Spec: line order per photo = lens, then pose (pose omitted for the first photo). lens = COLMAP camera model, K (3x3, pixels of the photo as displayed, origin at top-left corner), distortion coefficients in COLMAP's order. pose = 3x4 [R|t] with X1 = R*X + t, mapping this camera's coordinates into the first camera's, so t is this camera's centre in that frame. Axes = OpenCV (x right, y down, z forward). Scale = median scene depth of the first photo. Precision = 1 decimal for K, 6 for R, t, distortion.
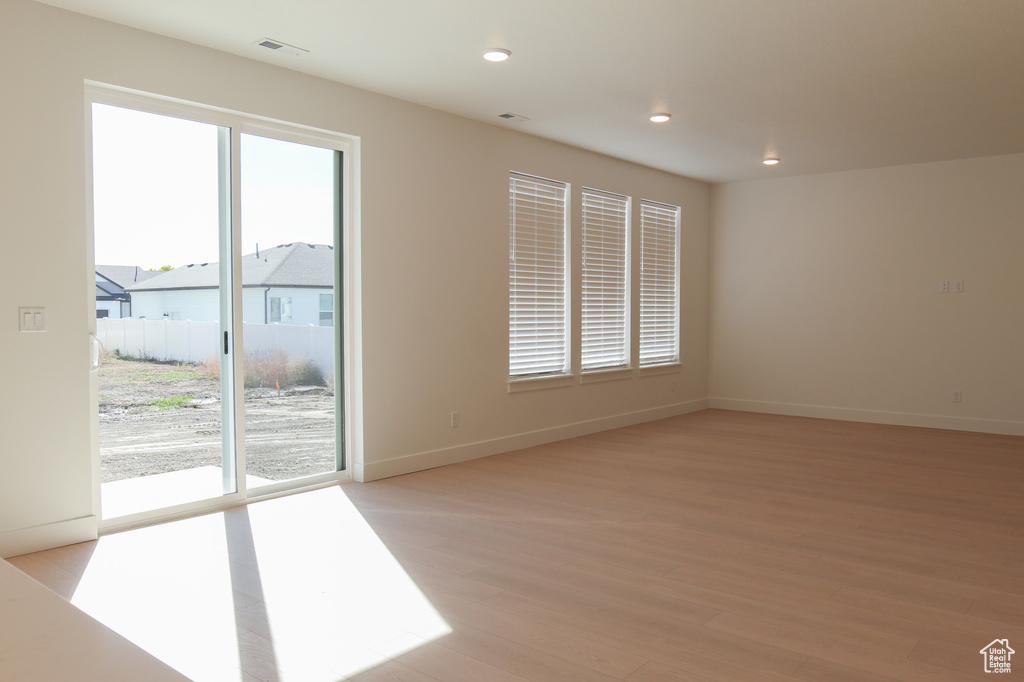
lens RADIAL K [[779.7, 0, 508.2], [0, 779.7, 338.2], [0, 0, 1]] dist [-0.008551, -0.003452]
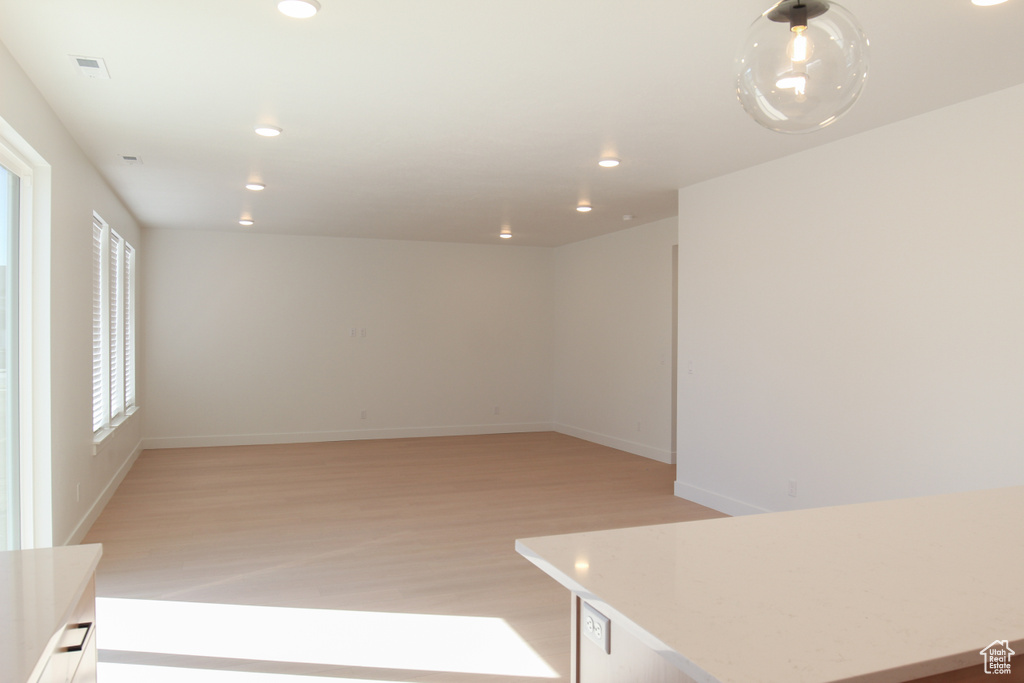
lens RADIAL K [[779.7, 0, 504.6], [0, 779.7, 341.3], [0, 0, 1]] dist [-0.008551, -0.003452]
pose [[0.489583, -0.012716, 0.871864, -0.539764], [0.035364, 0.999361, -0.005282, -0.039934], [-0.871239, 0.033419, 0.489720, 0.143766]]
